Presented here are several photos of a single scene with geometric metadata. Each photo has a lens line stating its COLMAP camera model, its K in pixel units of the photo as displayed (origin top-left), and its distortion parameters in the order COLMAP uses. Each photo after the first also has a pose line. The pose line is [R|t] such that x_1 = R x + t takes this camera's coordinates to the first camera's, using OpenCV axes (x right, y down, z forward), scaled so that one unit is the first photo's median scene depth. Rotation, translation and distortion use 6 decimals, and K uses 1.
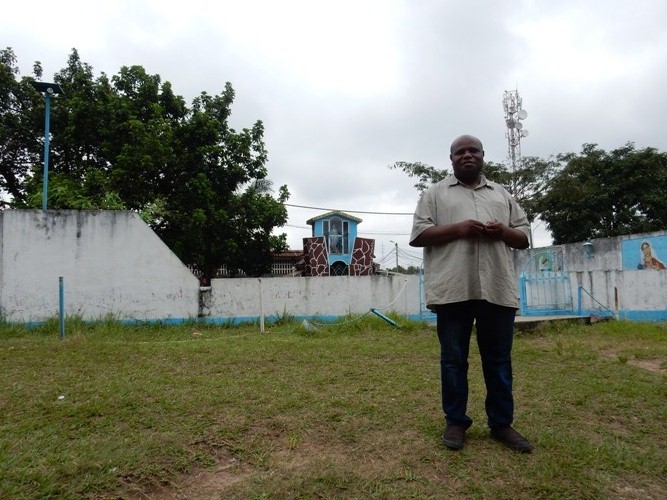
lens RADIAL K [[487.9, 0, 332.9], [0, 487.9, 250.7], [0, 0, 1]] dist [0.000655, 0.000086]
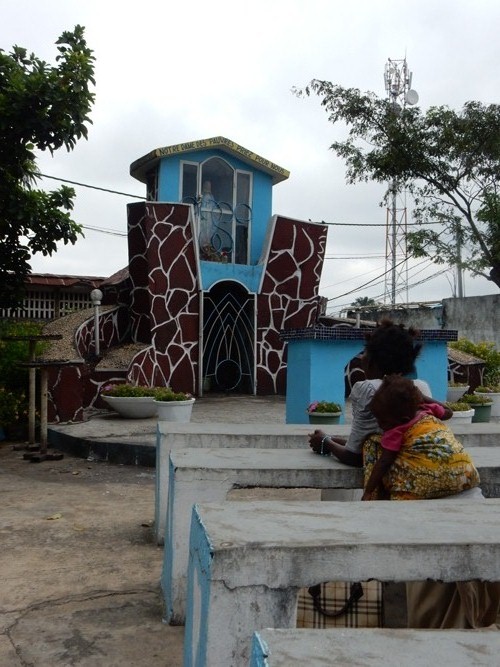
lens RADIAL K [[690.1, 0, 252.0], [0, 690.1, 333.2], [0, 0, 1]] dist [0.010186, 0.000000]
pose [[0.975126, 0.038712, 0.218245, -0.075685], [-0.050254, 0.997602, 0.047586, 0.033072], [-0.215879, -0.057370, 0.974733, 0.515965]]
